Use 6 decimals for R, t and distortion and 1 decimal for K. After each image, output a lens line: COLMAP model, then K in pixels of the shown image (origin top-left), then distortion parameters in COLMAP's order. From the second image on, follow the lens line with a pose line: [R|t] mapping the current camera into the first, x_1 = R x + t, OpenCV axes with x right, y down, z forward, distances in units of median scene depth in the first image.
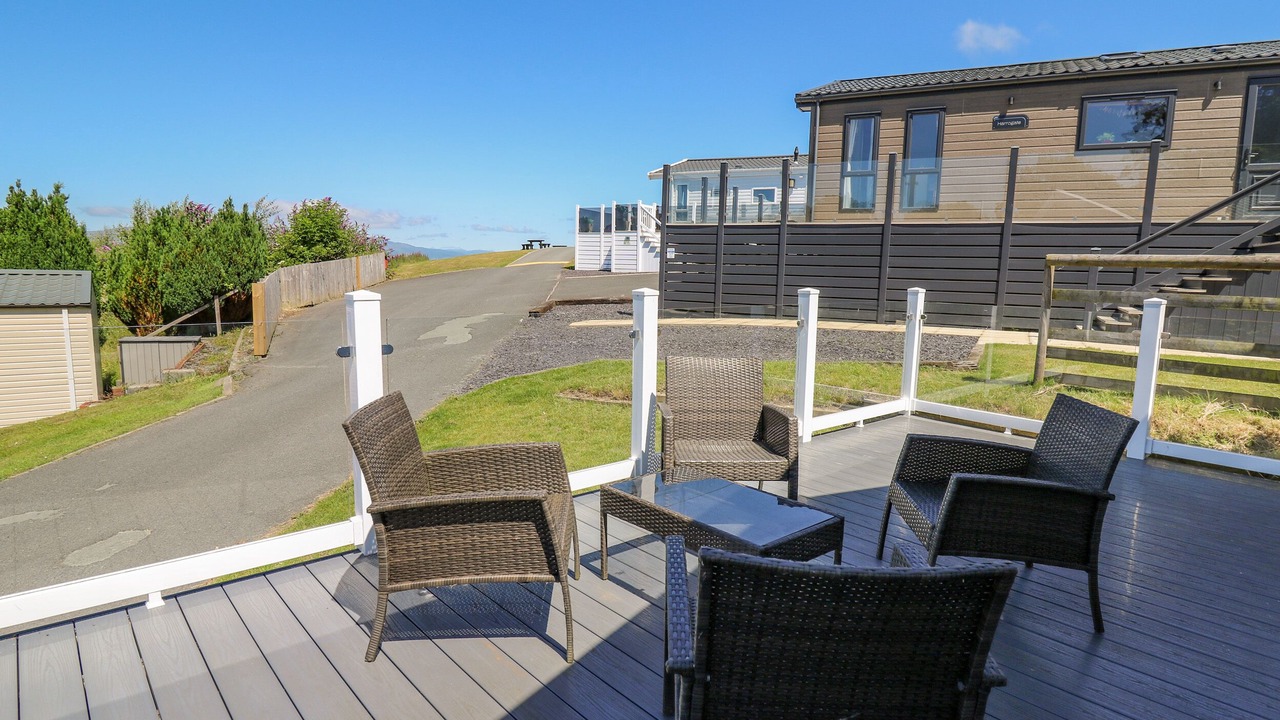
lens RADIAL K [[698.0, 0, 657.2], [0, 698.0, 360.7], [0, 0, 1]] dist [0.004156, -0.014018]
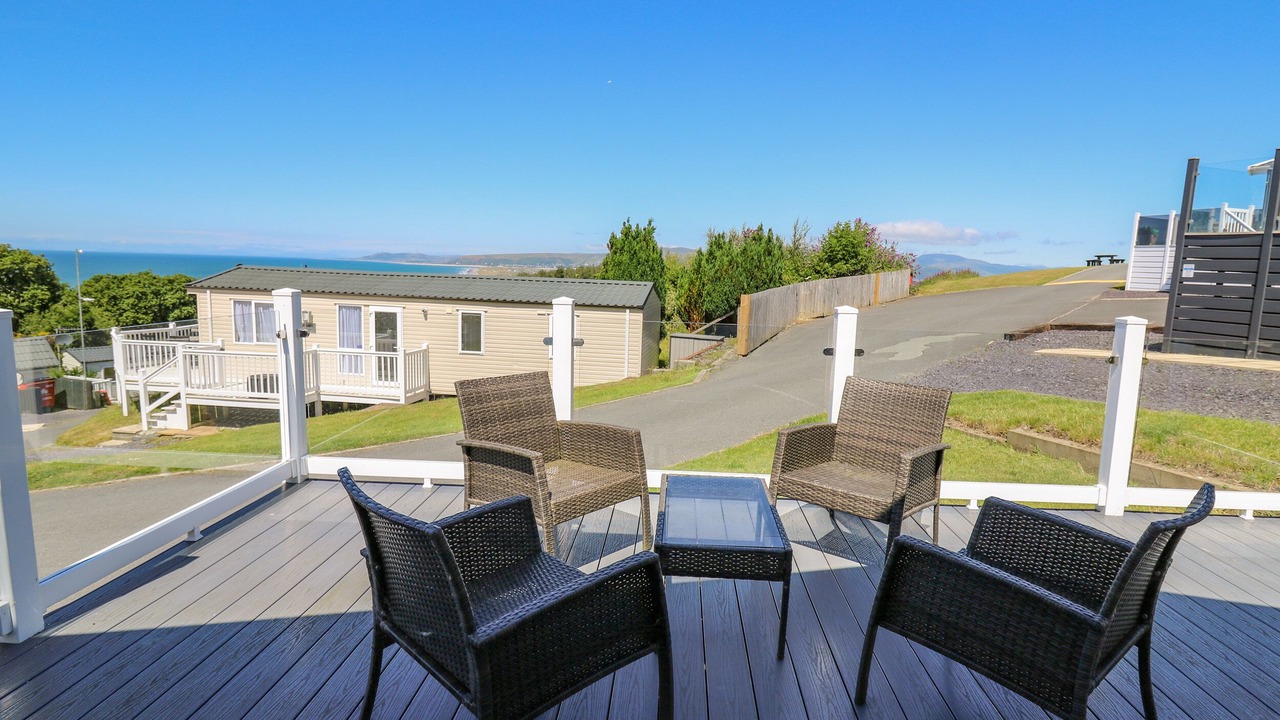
lens RADIAL K [[698.0, 0, 657.2], [0, 698.0, 360.7], [0, 0, 1]] dist [0.004156, -0.014018]
pose [[0.713738, 0.091792, -0.694372, 0.121970], [-0.107963, 0.993945, 0.020419, -0.004863], [0.692042, 0.060393, 0.719327, 0.028946]]
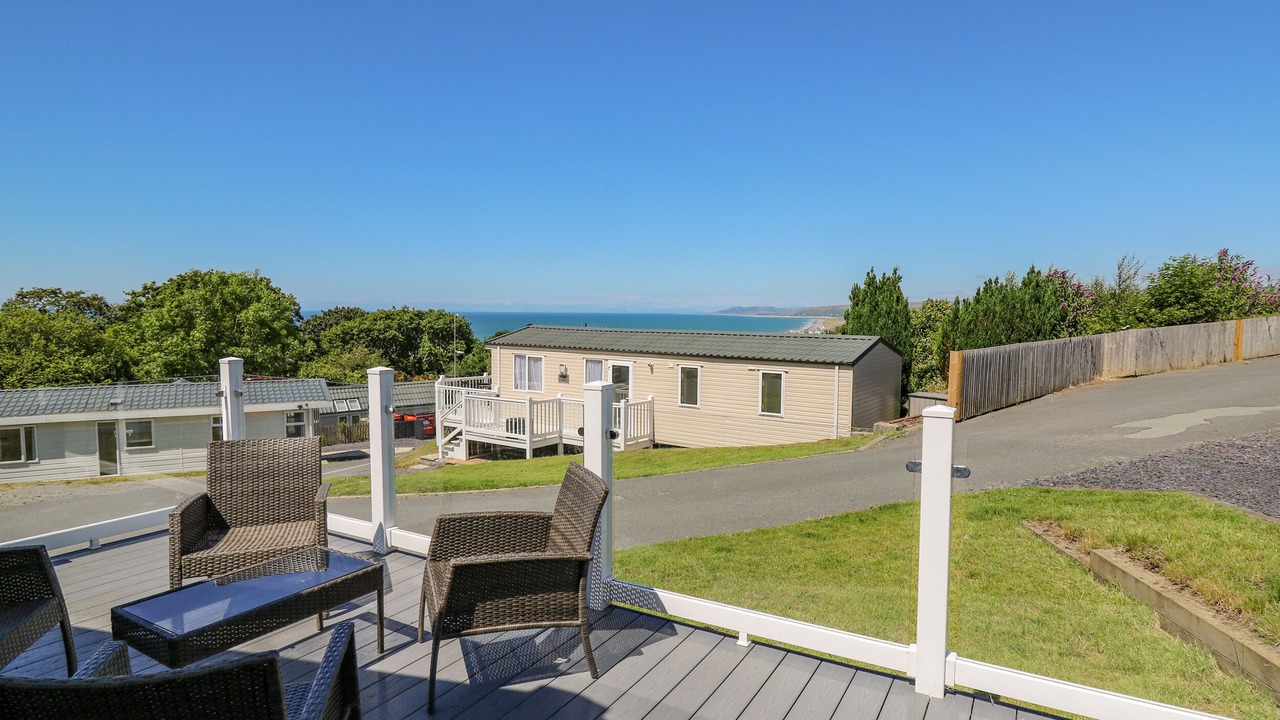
lens RADIAL K [[698.0, 0, 657.2], [0, 698.0, 360.7], [0, 0, 1]] dist [0.004156, -0.014018]
pose [[0.302796, 0.045406, -0.951973, 0.208934], [-0.126547, 0.991936, 0.007061, -0.036046], [0.944617, 0.118331, 0.306100, 0.199598]]
